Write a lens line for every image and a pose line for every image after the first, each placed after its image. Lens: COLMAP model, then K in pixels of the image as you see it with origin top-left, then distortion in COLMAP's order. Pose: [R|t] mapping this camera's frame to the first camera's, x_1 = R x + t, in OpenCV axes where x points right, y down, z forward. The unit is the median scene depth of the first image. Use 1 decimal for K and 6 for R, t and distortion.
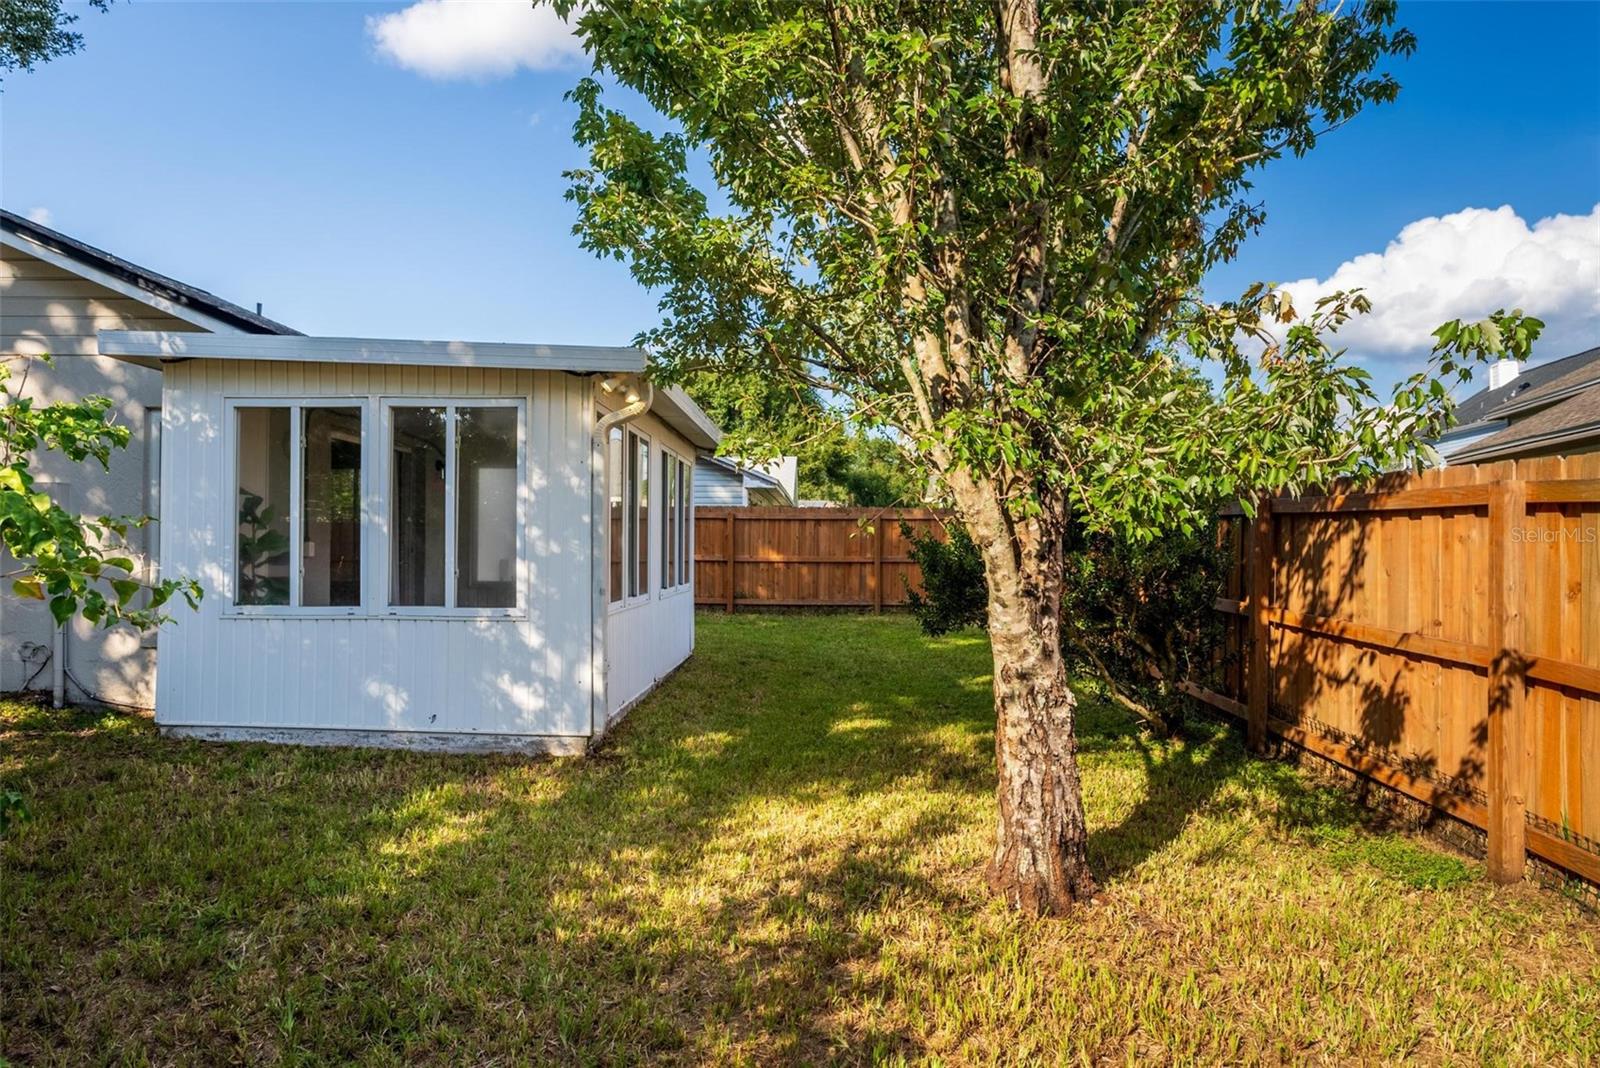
lens RADIAL K [[972.5, 0, 800.0], [0, 972.5, 534.0], [0, 0, 1]] dist [0.002156, -0.000408]
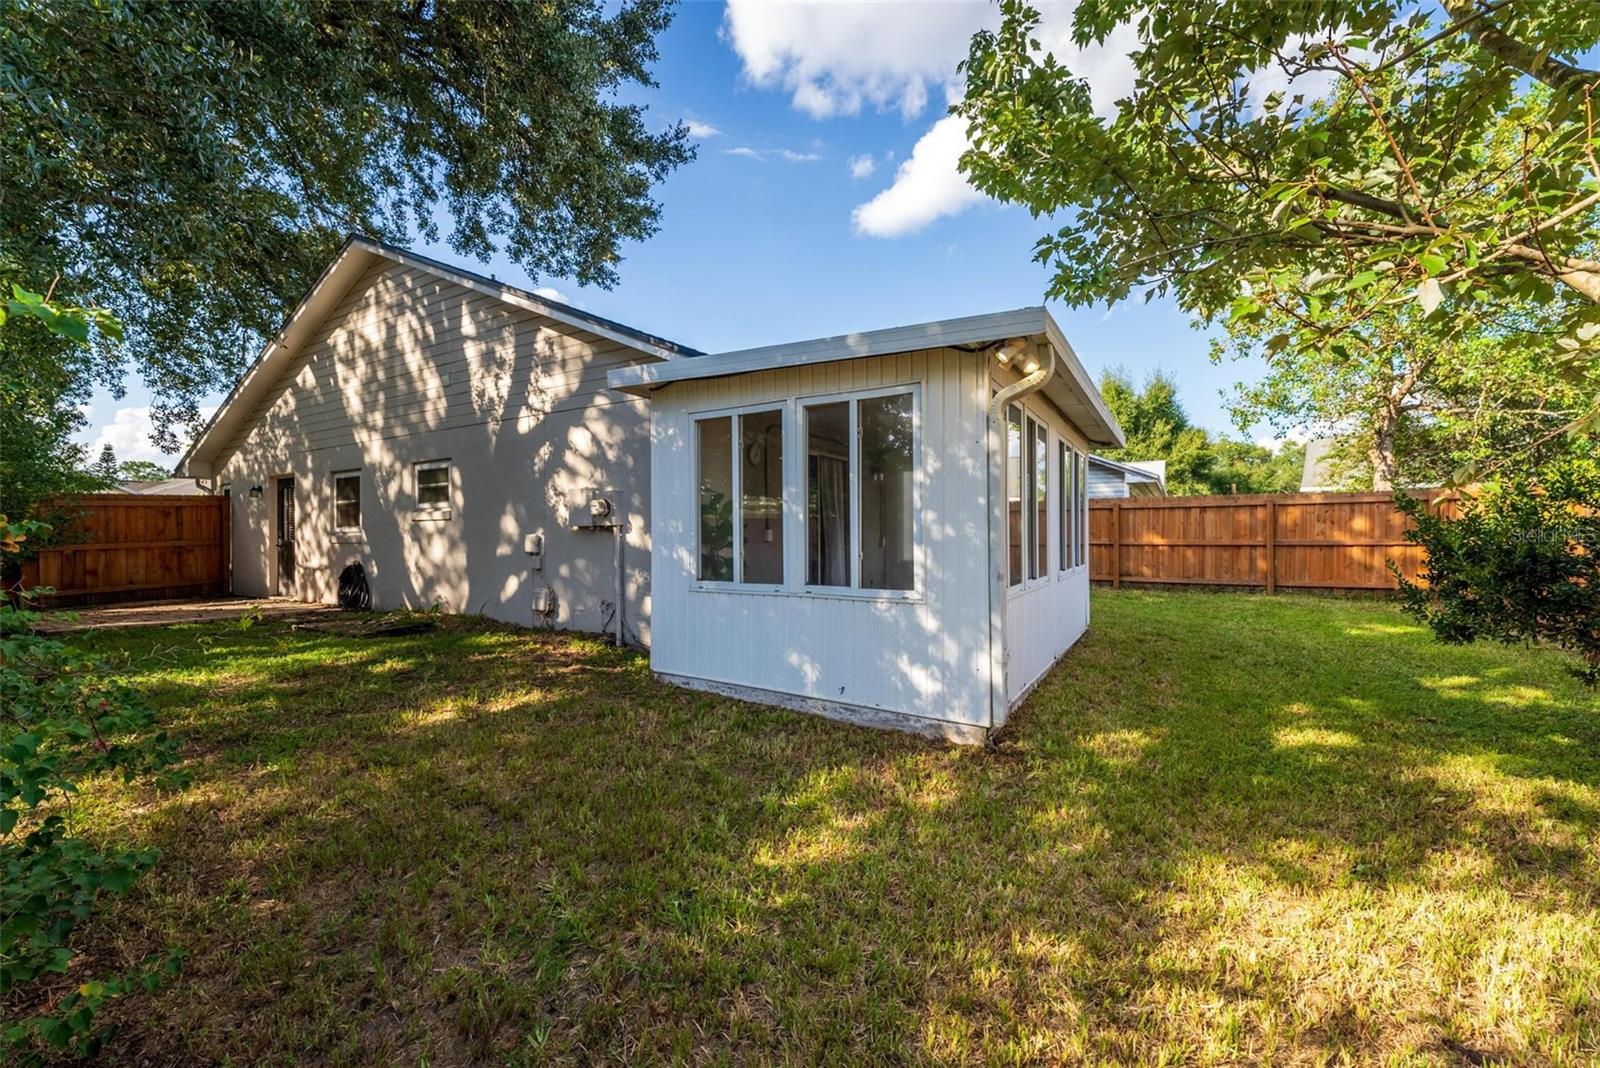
lens RADIAL K [[651.3, 0, 800.0], [0, 651.3, 534.0], [0, 0, 1]] dist [-0.005183, -0.000252]
pose [[0.873919, -0.008748, -0.485993, -0.063563], [0.014562, 0.999860, 0.008189, 0.008887], [0.485853, -0.014234, 0.873924, 0.342311]]
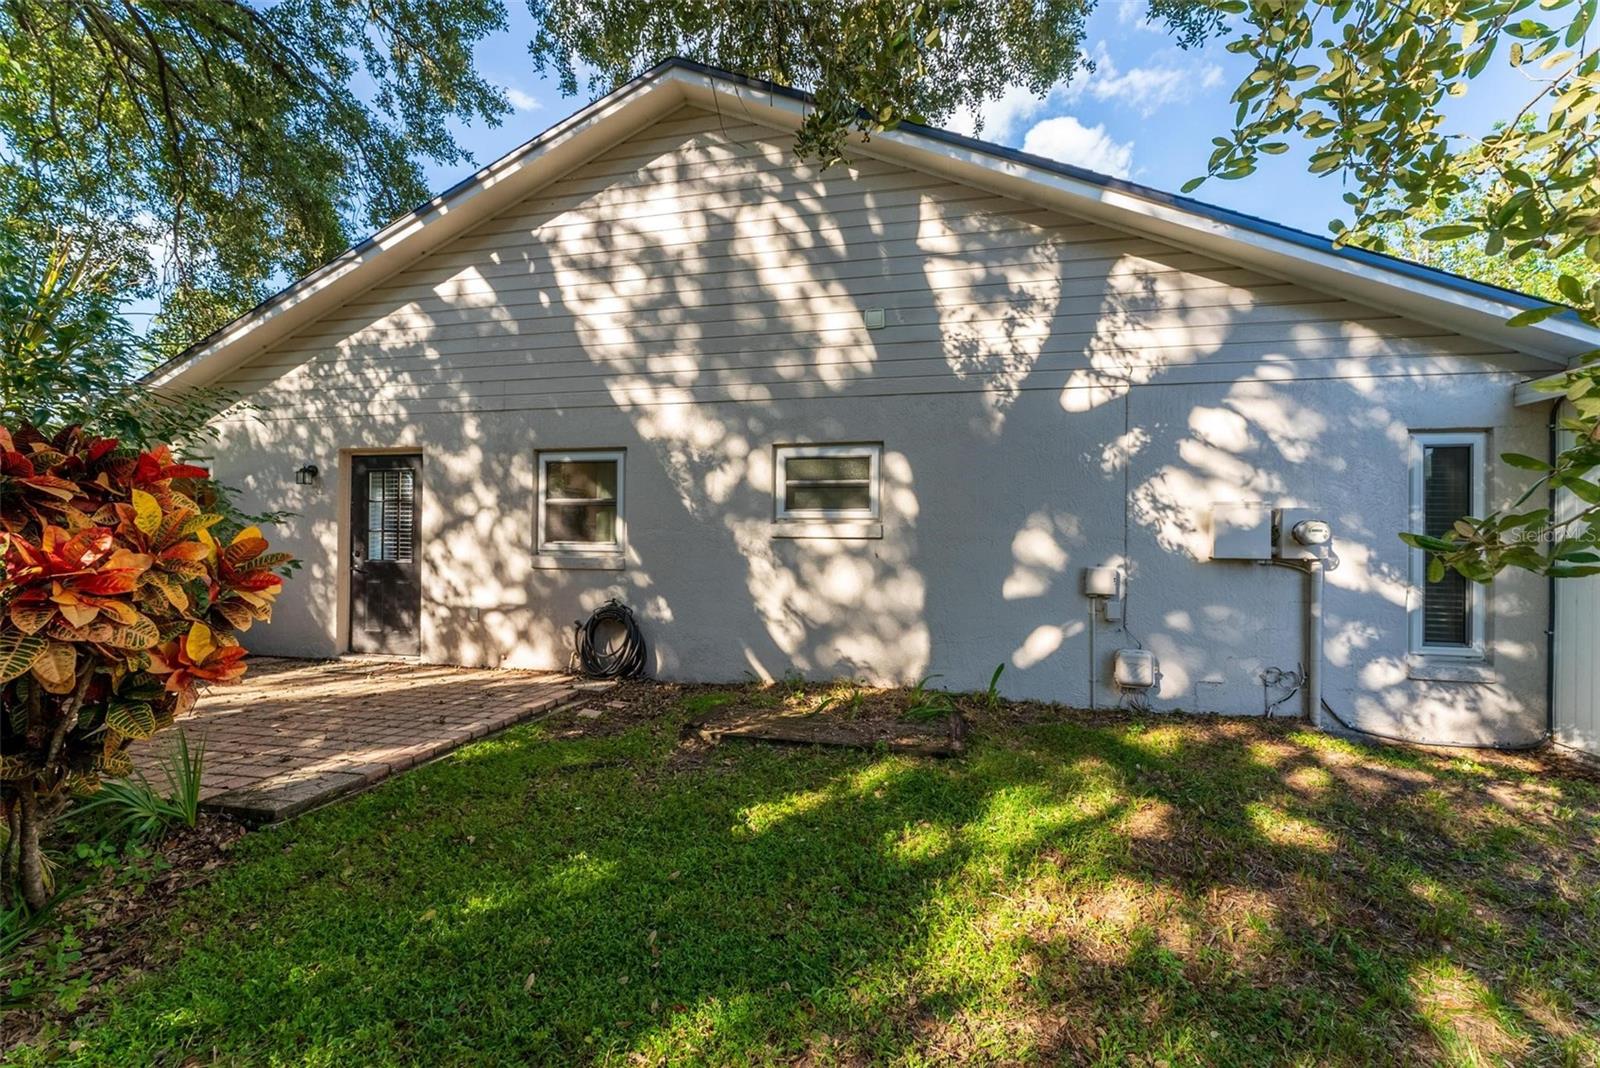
lens RADIAL K [[651.3, 0, 800.0], [0, 651.3, 534.0], [0, 0, 1]] dist [-0.005183, -0.000252]
pose [[0.982275, 0.006112, -0.187345, -1.370794], [-0.004986, 0.999967, 0.006480, -0.032122], [0.187379, -0.005431, 0.982273, 0.304049]]
